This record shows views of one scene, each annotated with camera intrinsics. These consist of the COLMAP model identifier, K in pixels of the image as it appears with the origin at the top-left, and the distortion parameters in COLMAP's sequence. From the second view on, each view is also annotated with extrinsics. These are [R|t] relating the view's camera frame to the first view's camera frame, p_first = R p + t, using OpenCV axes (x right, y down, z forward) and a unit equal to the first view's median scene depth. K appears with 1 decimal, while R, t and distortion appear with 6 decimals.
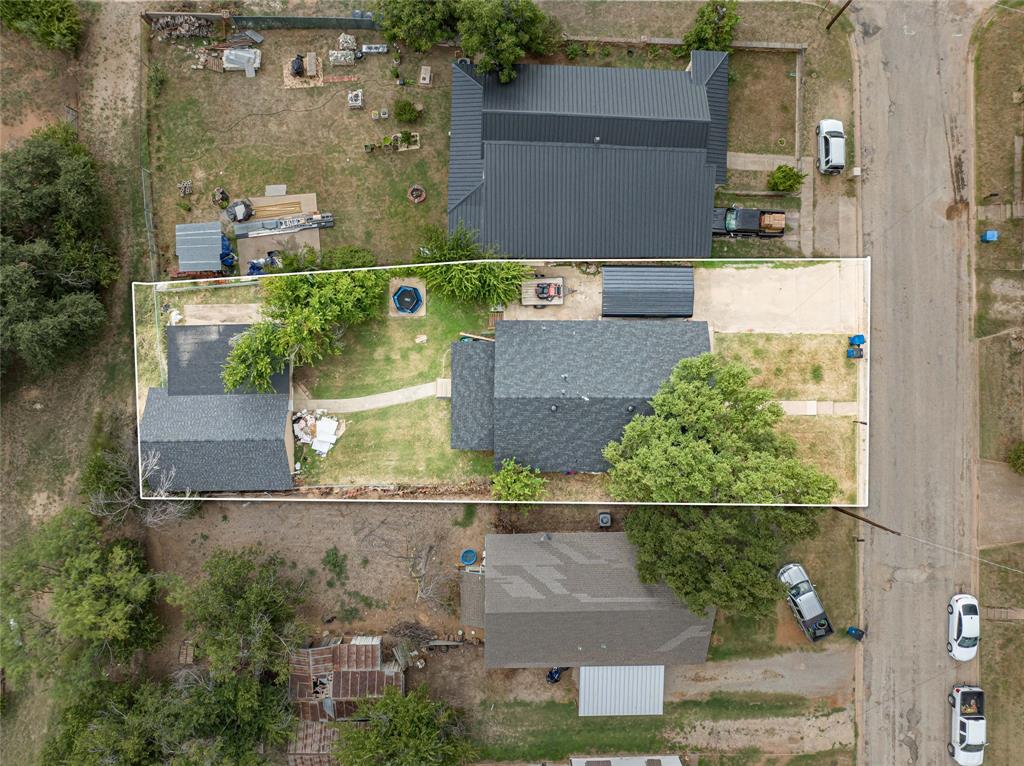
lens RADIAL K [[713.5, 0, 512.0], [0, 713.5, 383.0], [0, 0, 1]] dist [-0.025706, 0.001255]
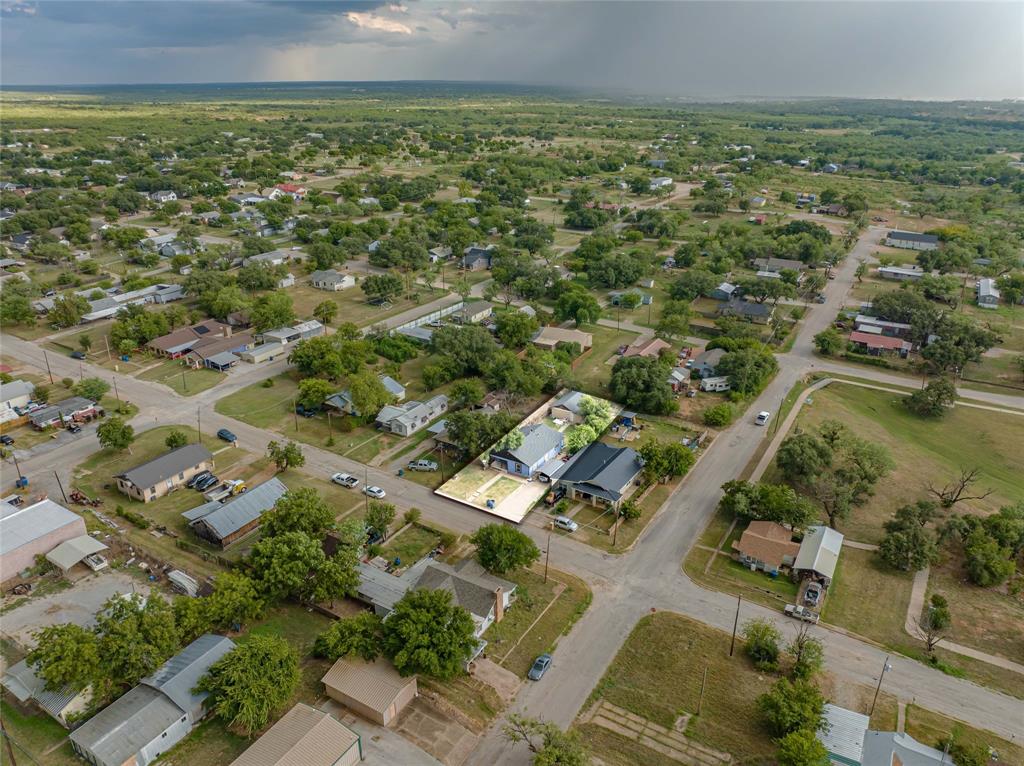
lens RADIAL K [[713.5, 0, 512.0], [0, 713.5, 383.0], [0, 0, 1]] dist [-0.025706, 0.001255]
pose [[-0.521134, 0.321759, -0.790500, 2.264233], [-0.853285, -0.215988, 0.474610, -1.201791], [-0.018028, 0.921857, 0.387111, -0.367014]]
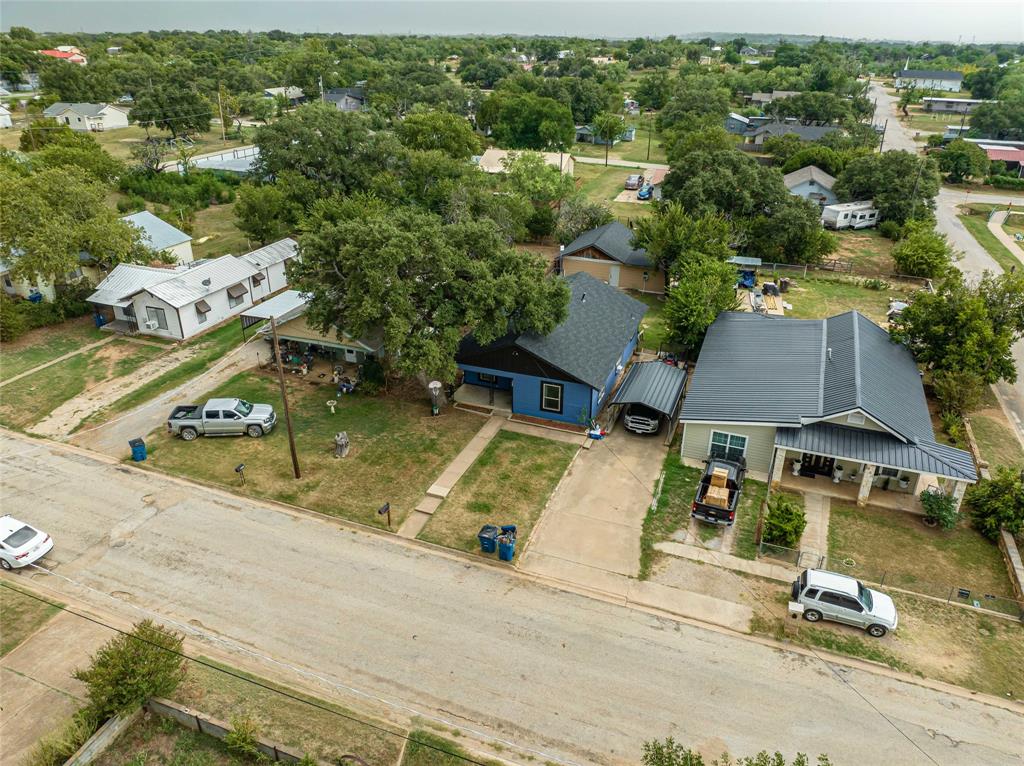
lens RADIAL K [[713.5, 0, 512.0], [0, 713.5, 383.0], [0, 0, 1]] dist [-0.025706, 0.001255]
pose [[-0.352181, 0.403998, -0.844248, 0.932579], [-0.935690, -0.172484, 0.307788, -0.226154], [-0.021274, 0.898351, 0.438762, 0.593053]]
